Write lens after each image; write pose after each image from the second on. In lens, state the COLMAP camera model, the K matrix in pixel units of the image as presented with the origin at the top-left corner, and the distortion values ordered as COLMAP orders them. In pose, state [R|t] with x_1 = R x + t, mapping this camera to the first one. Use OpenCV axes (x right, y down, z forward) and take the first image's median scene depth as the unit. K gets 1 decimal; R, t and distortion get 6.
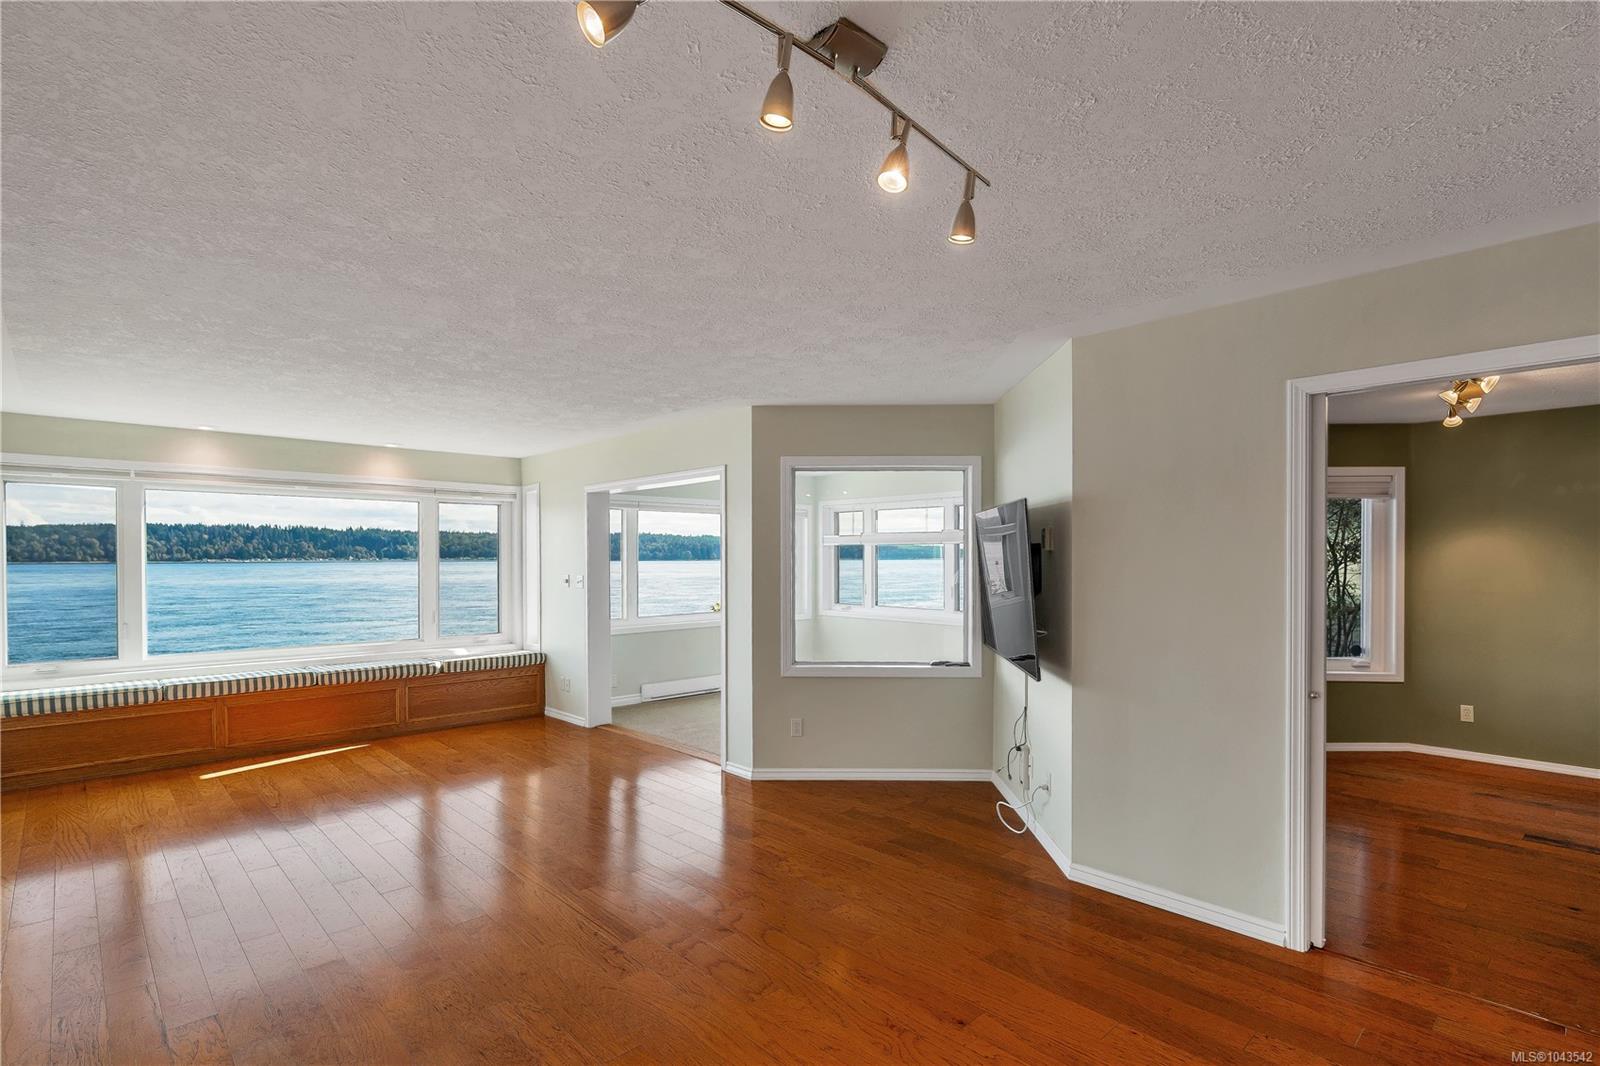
lens RADIAL K [[789.9, 0, 795.8], [0, 789.9, 574.2], [0, 0, 1]] dist [-0.000497, -0.000083]
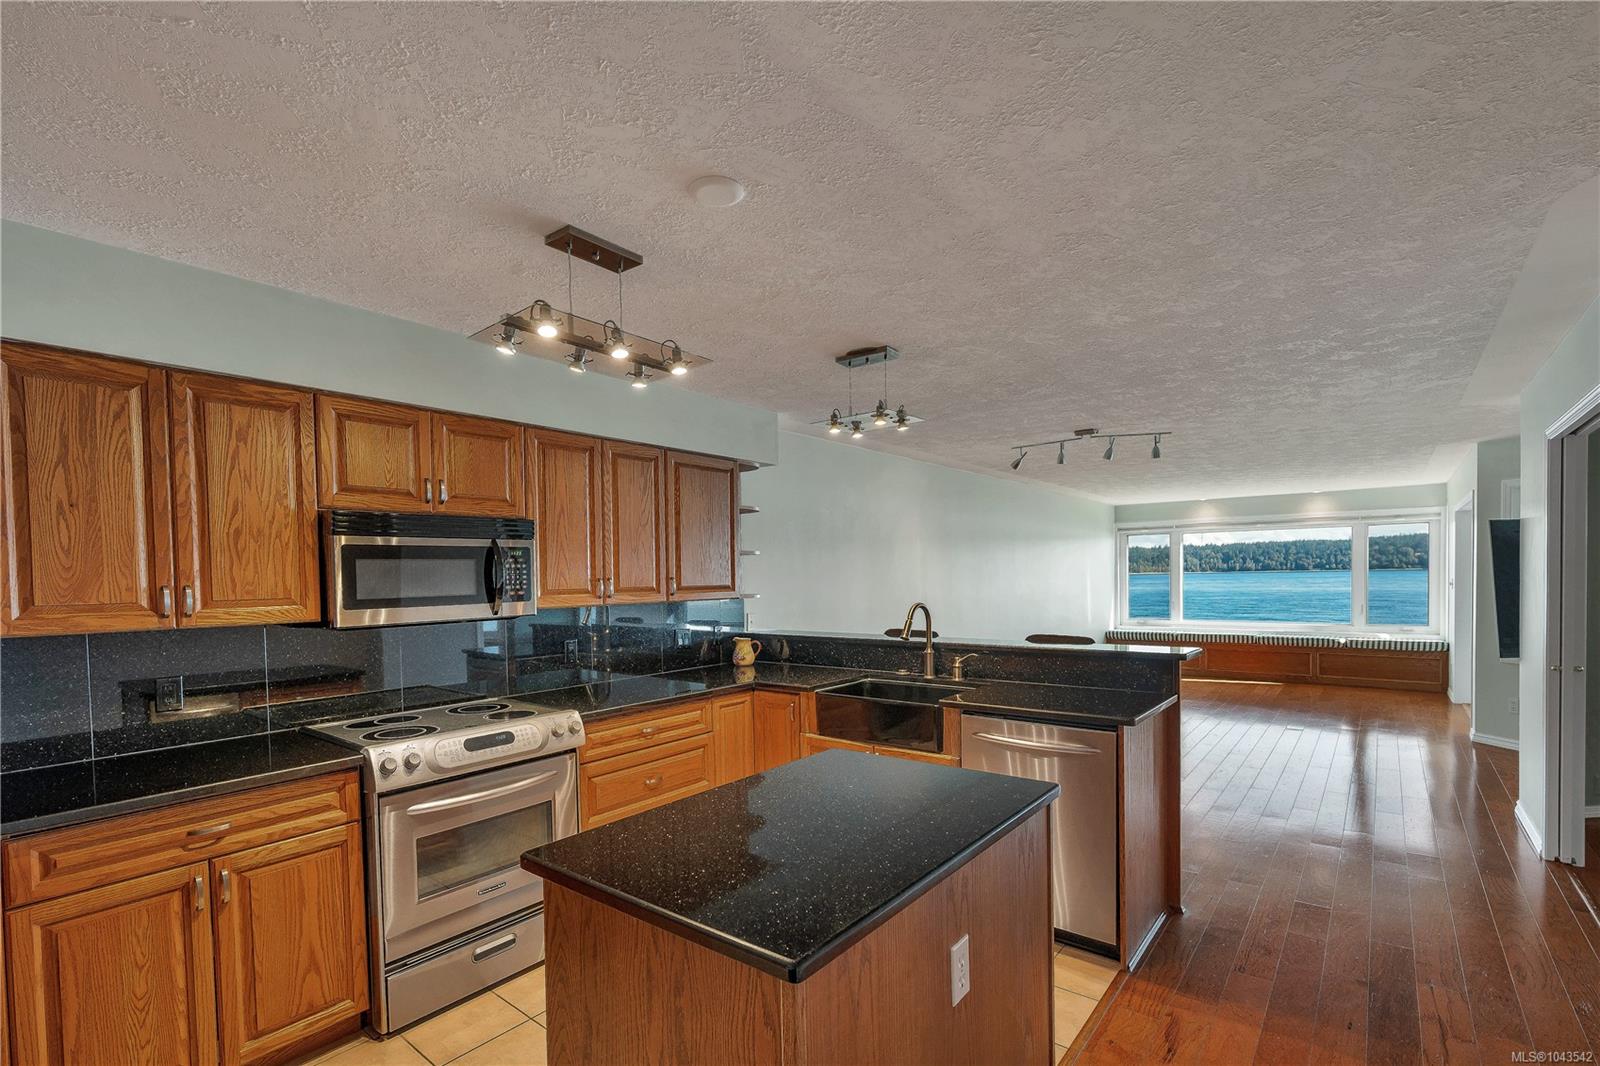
lens RADIAL K [[736.0, 0, 798.9], [0, 736.0, 576.6], [0, 0, 1]] dist [0.000027, -0.000006]
pose [[0.153474, -0.000398, -0.988153, 0.622962], [-0.003987, 0.999992, -0.001022, 0.002421], [0.988145, 0.004097, 0.153472, -0.159239]]
